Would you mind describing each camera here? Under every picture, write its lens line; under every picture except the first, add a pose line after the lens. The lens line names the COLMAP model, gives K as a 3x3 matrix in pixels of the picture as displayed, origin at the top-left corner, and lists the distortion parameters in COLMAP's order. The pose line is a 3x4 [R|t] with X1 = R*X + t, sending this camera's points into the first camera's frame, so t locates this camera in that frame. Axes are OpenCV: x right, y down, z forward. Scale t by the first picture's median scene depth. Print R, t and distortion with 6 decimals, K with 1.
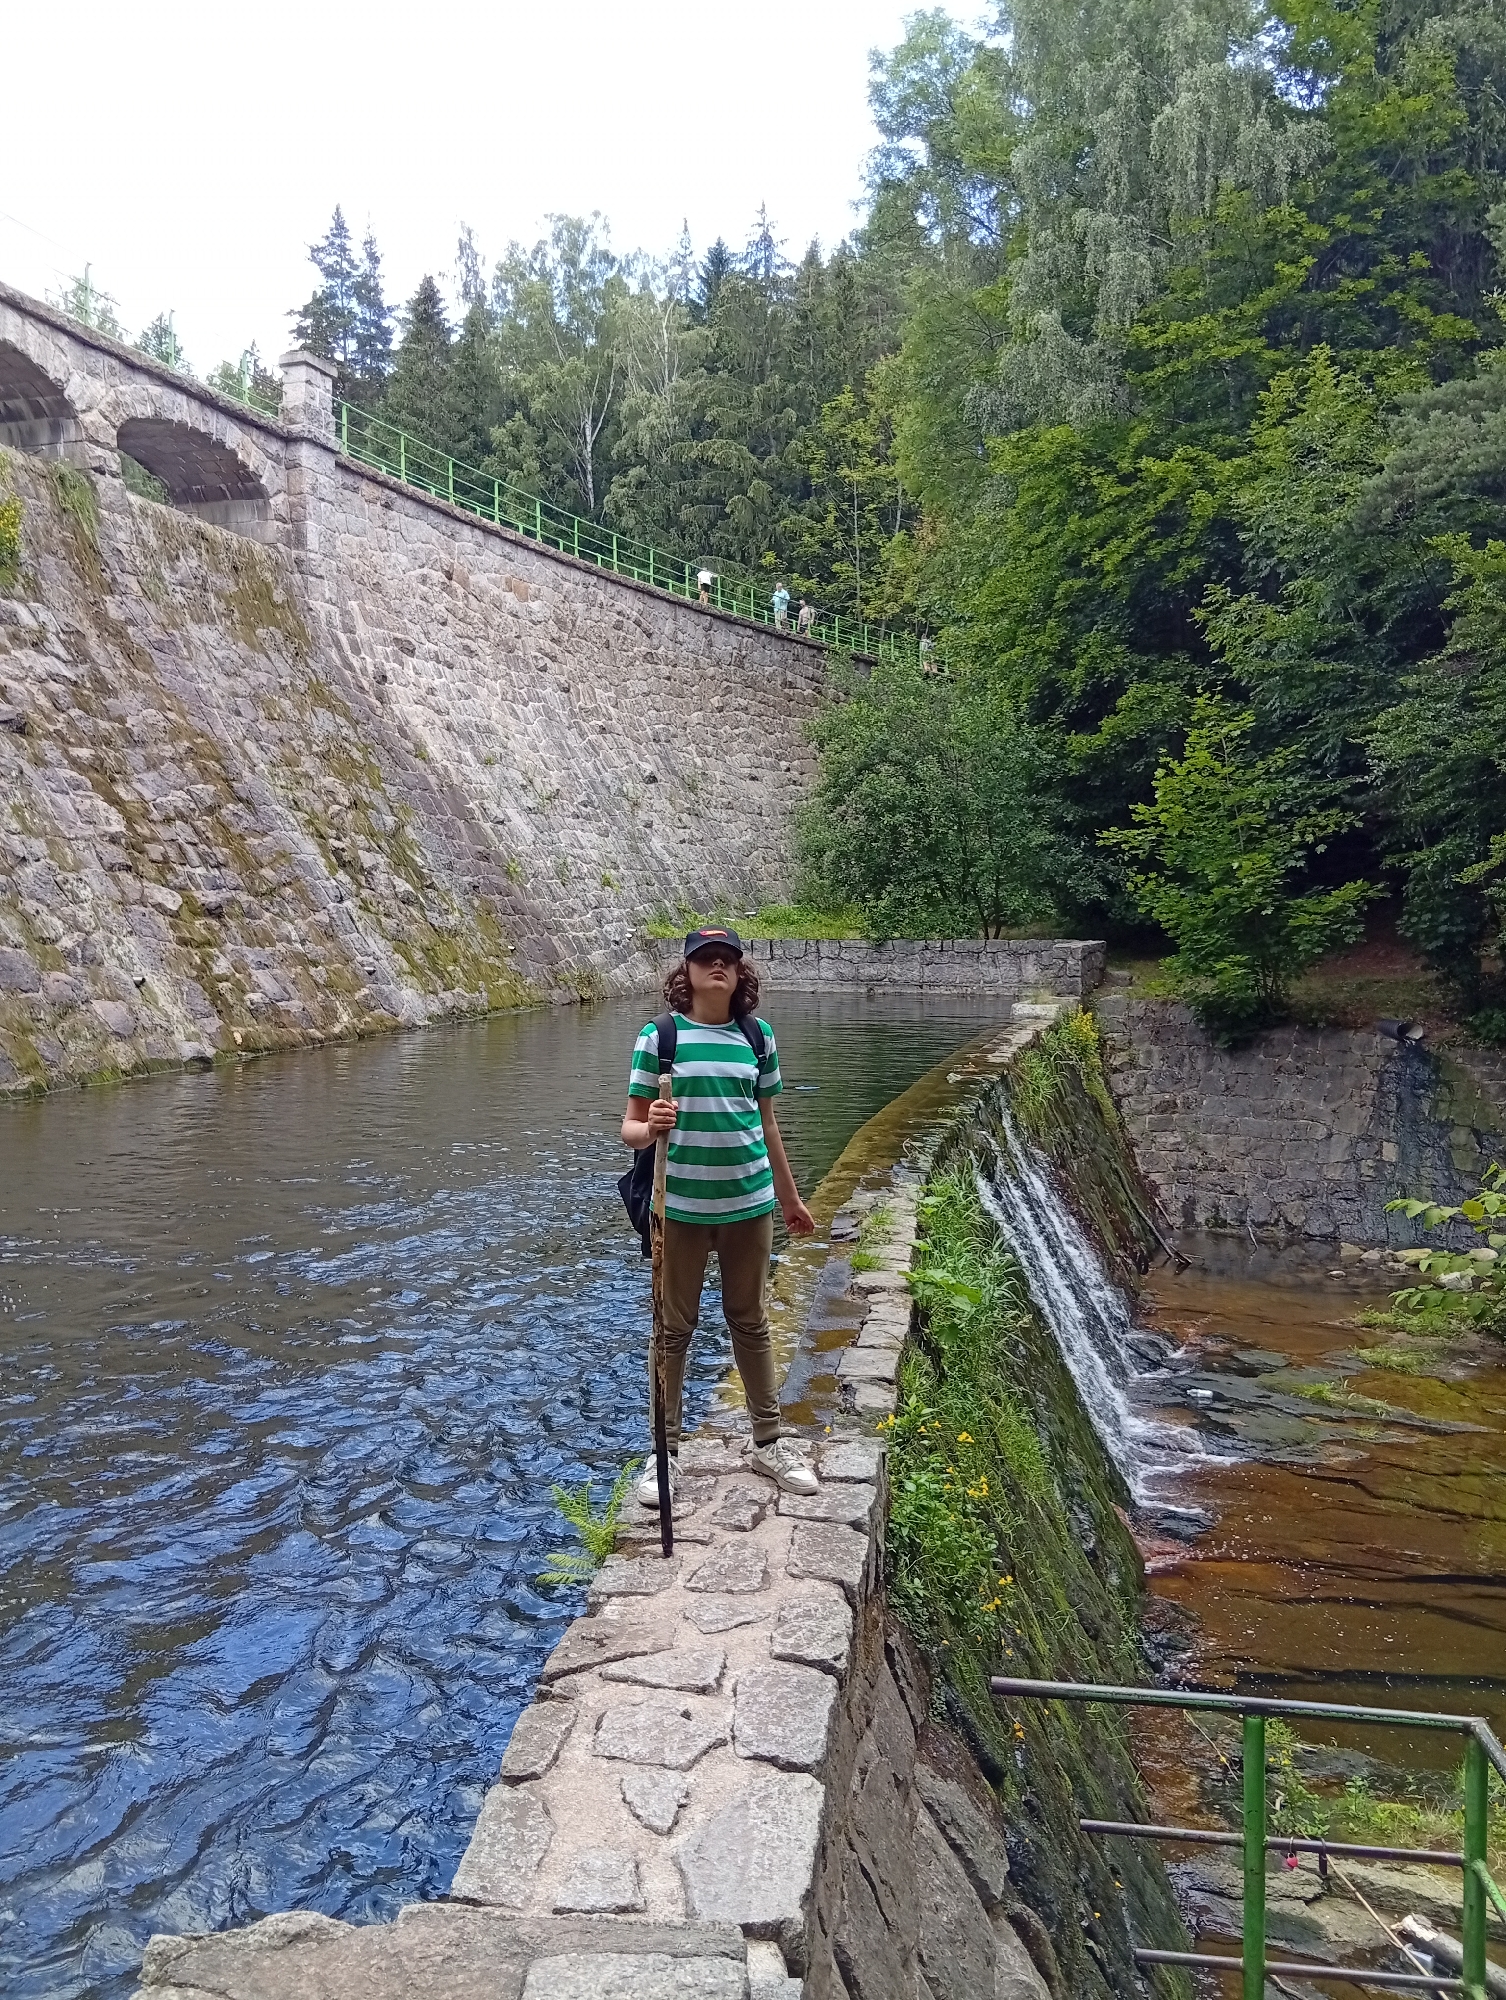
lens RADIAL K [[1608.8, 0, 753.0], [0, 1608.8, 1000.0], [0, 0, 1]] dist [0.099618, -0.191108]
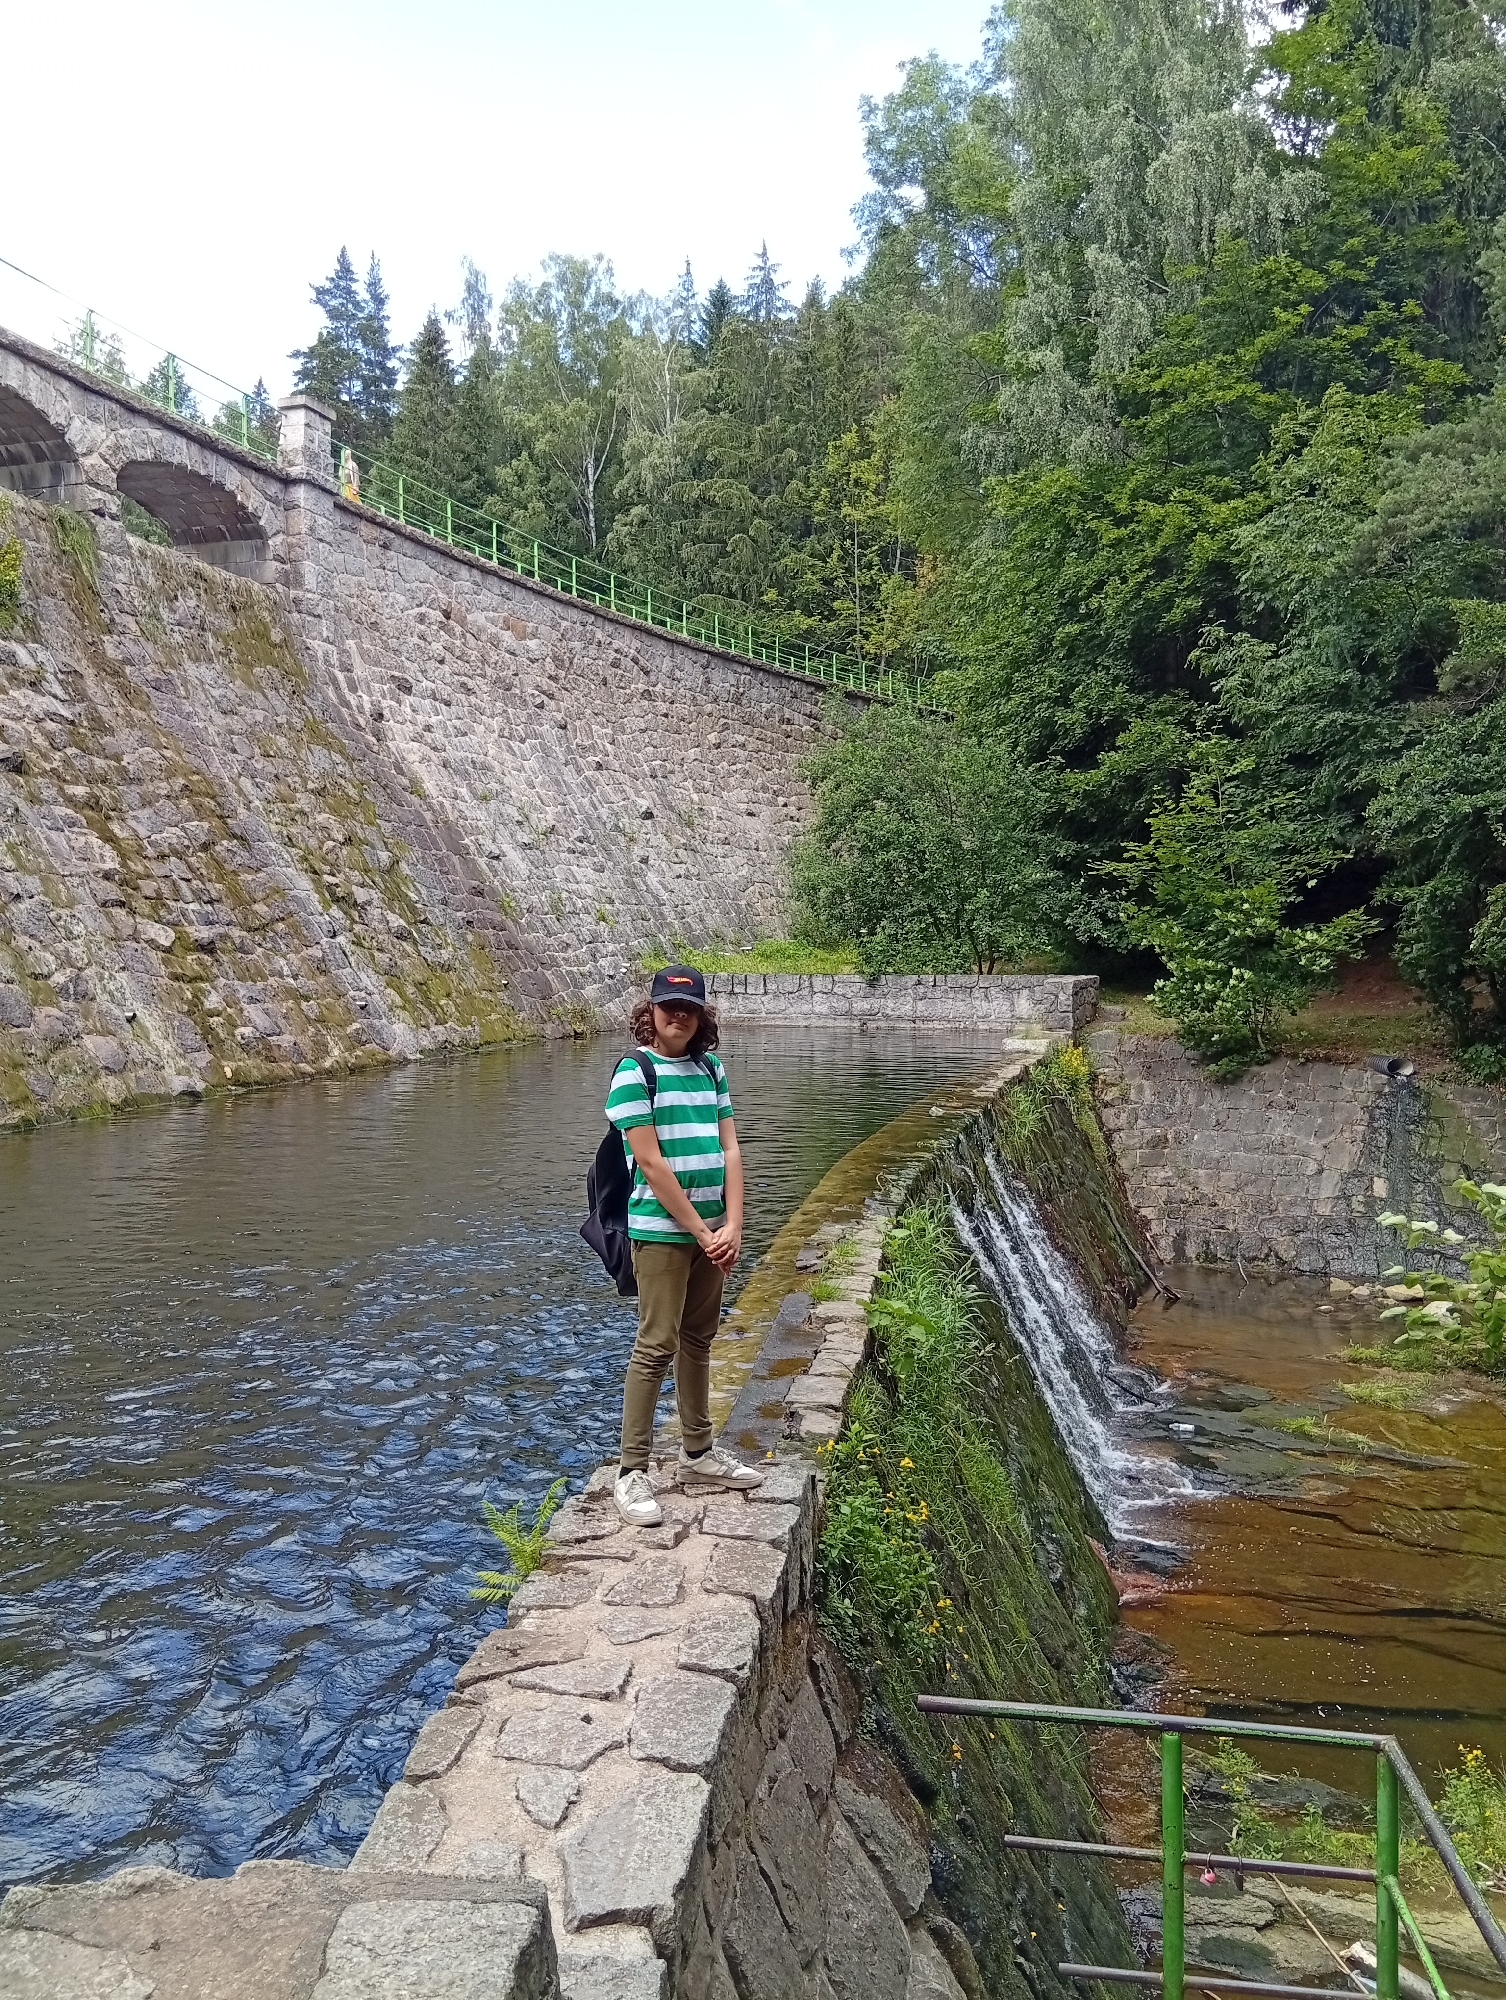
lens RADIAL K [[1612.9, 0, 753.0], [0, 1612.9, 1000.0], [0, 0, 1]] dist [0.086557, -0.168132]
pose [[0.999996, 0.000408, -0.002638, 0.008187], [-0.000464, 0.999769, -0.021468, -0.000014], [0.002628, 0.021469, 0.999766, -0.006669]]
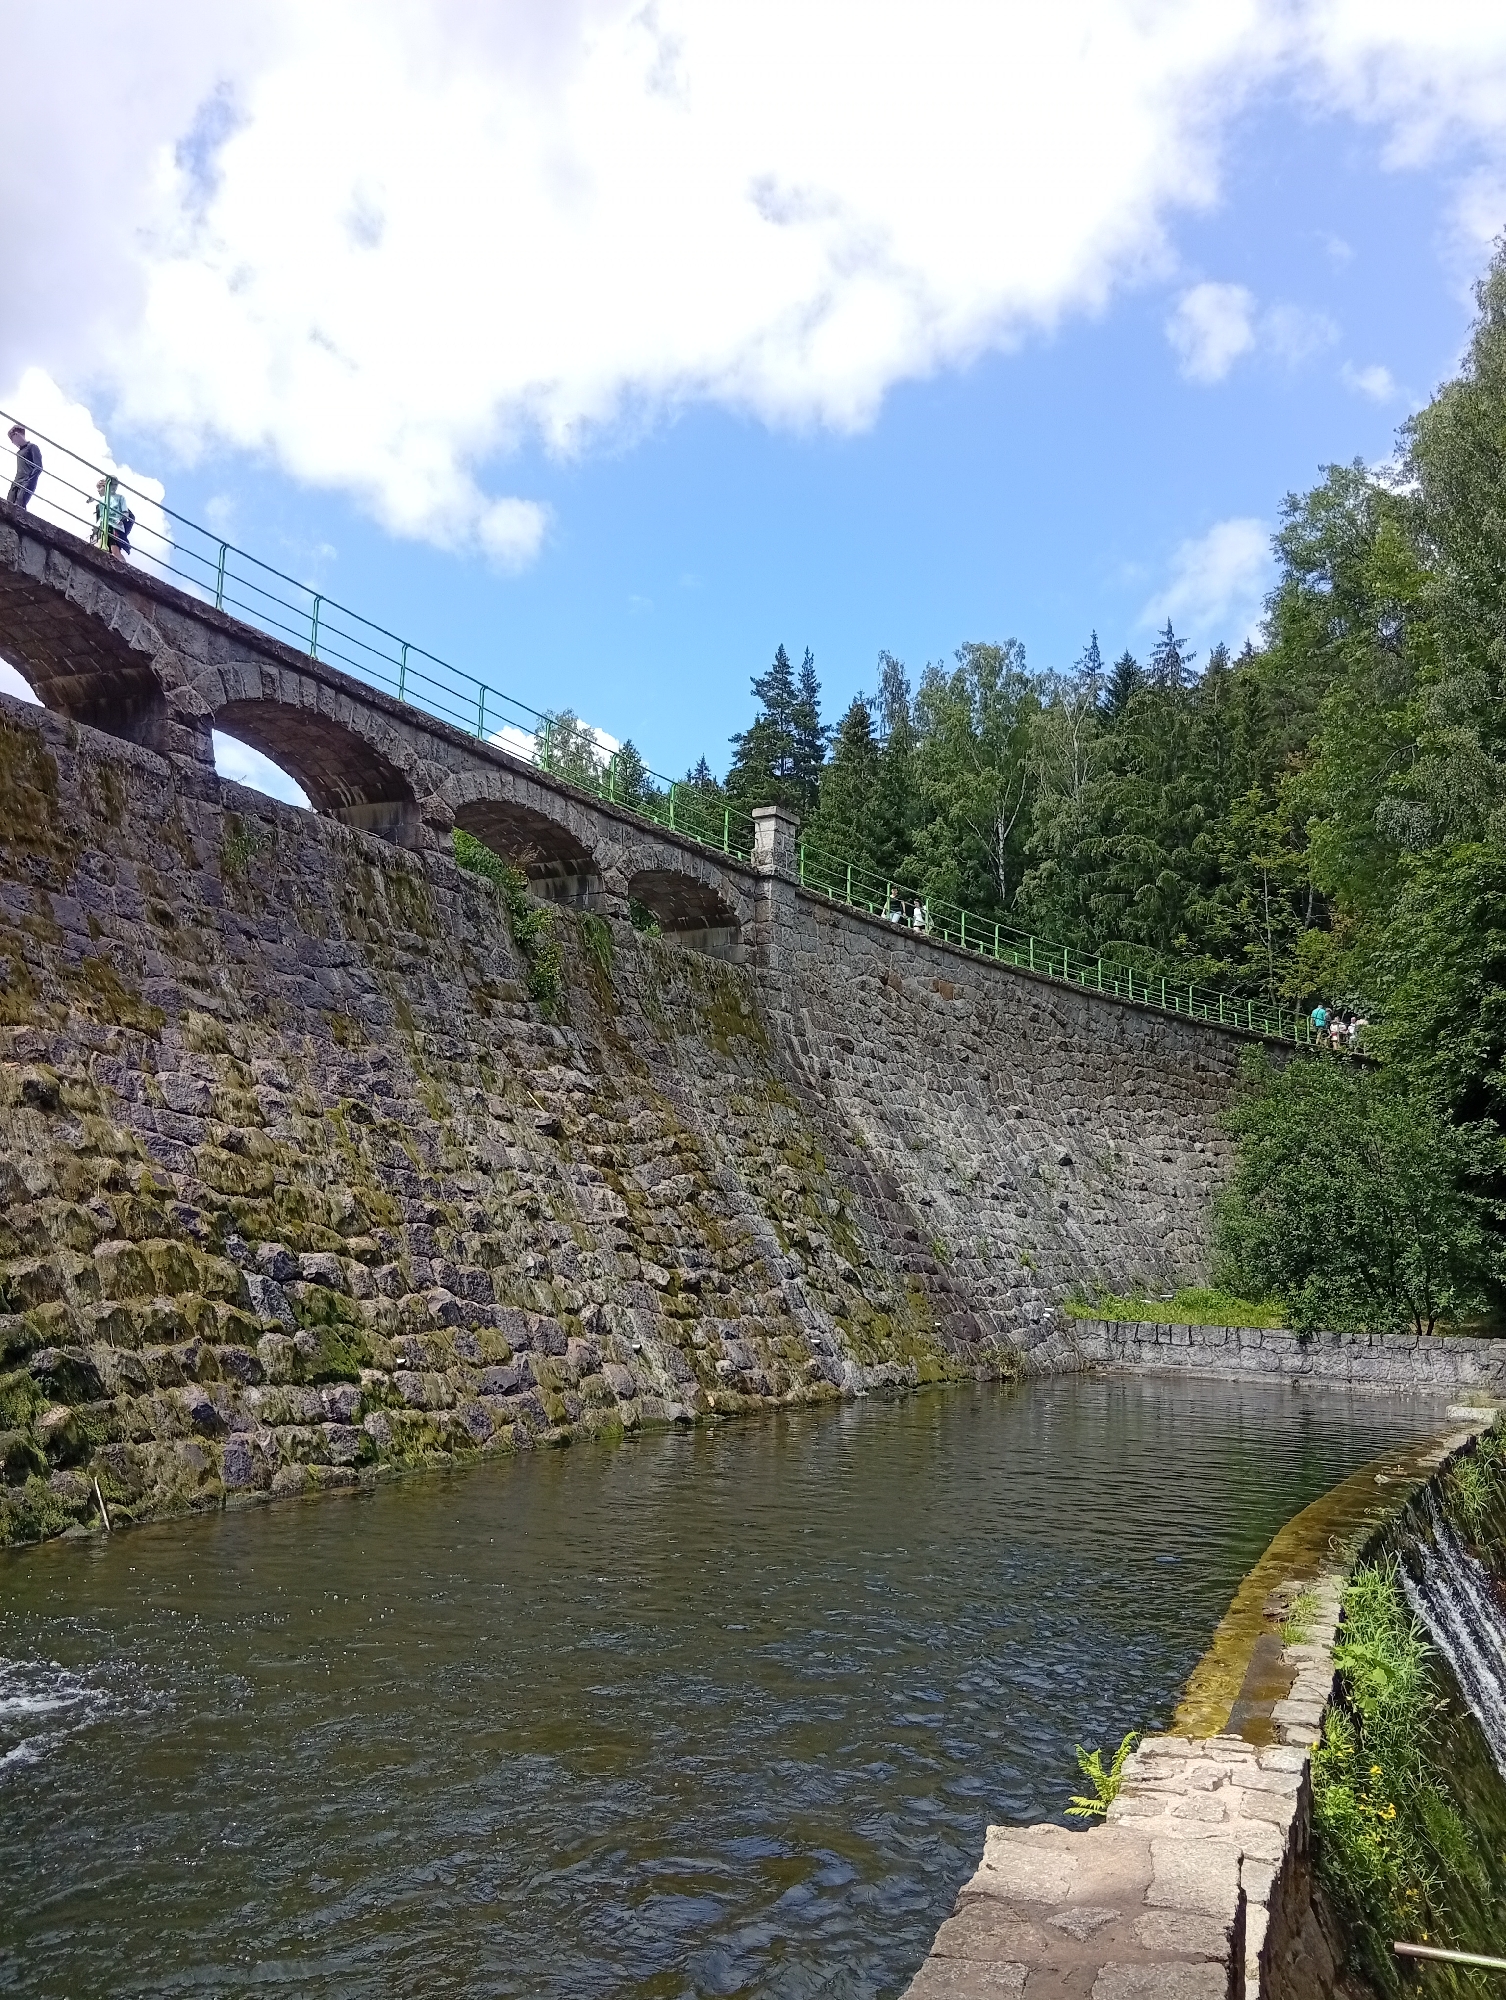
lens RADIAL K [[1612.9, 0, 753.0], [0, 1612.9, 1000.0], [0, 0, 1]] dist [0.086557, -0.168132]
pose [[0.969963, -0.009840, -0.243052, -0.006187], [-0.044199, 0.975420, -0.215877, -0.005389], [0.239202, 0.220135, 0.945687, -0.101687]]
